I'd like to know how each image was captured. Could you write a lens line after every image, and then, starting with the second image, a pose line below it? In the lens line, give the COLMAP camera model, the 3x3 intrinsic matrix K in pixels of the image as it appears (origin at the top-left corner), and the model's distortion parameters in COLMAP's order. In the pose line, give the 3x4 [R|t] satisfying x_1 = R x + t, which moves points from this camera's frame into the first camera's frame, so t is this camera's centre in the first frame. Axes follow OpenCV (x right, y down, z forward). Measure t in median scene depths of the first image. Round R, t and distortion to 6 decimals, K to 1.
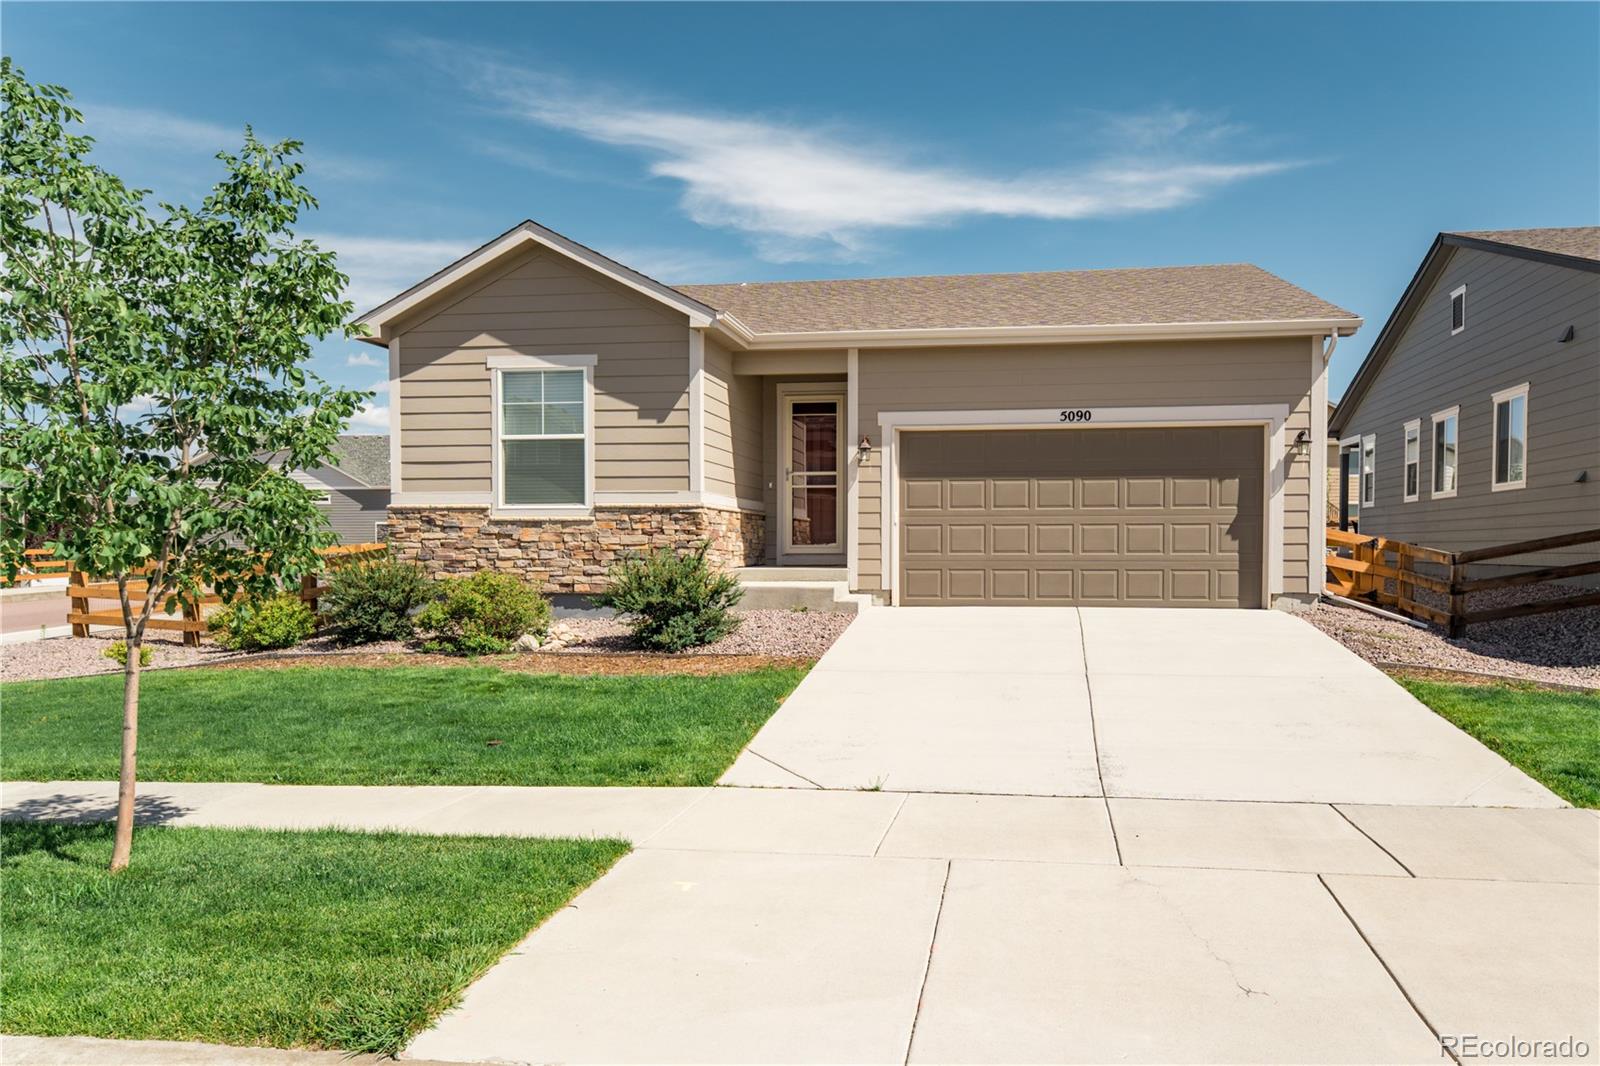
lens RADIAL K [[1154.9, 0, 859.5], [0, 1154.9, 587.7], [0, 0, 1]] dist [0.021369, 0.000468]
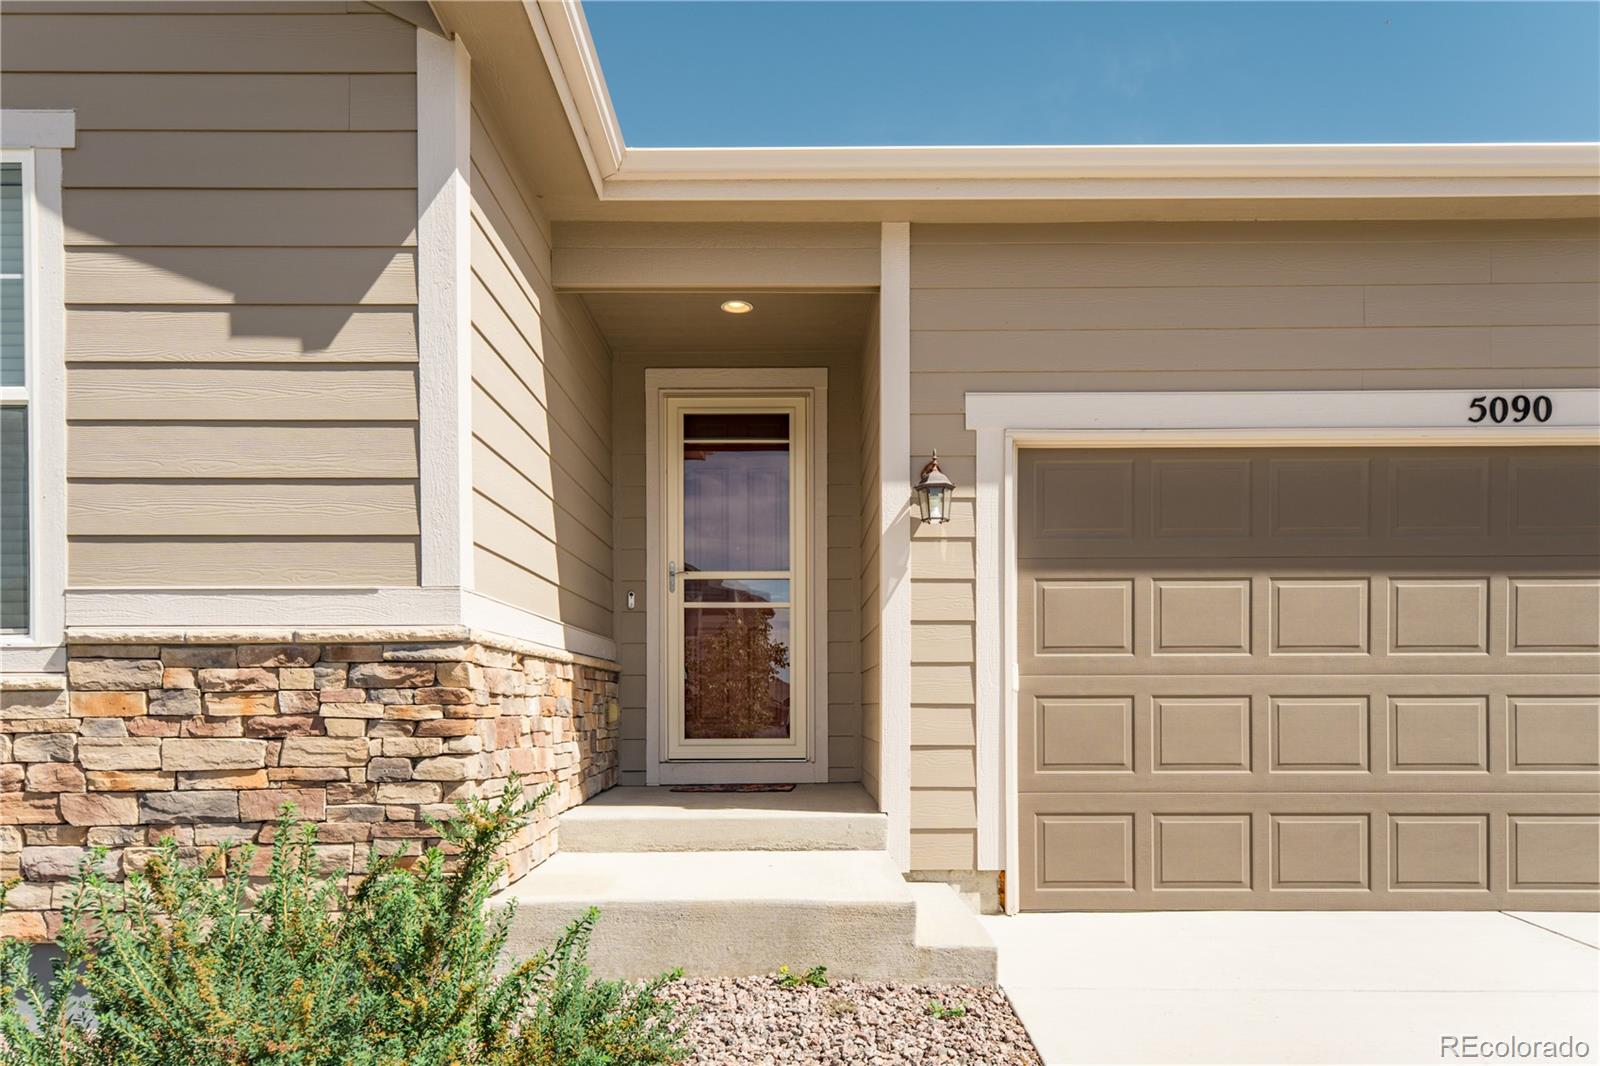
lens RADIAL K [[1219.8, 0, 897.9], [0, 1219.8, 710.7], [0, 0, 1]] dist [0.064326, -0.083788]
pose [[0.979815, -0.006659, 0.199797, -0.088003], [0.013178, 0.999423, -0.031314, -0.039775], [-0.199473, 0.033314, 0.979337, 0.651500]]
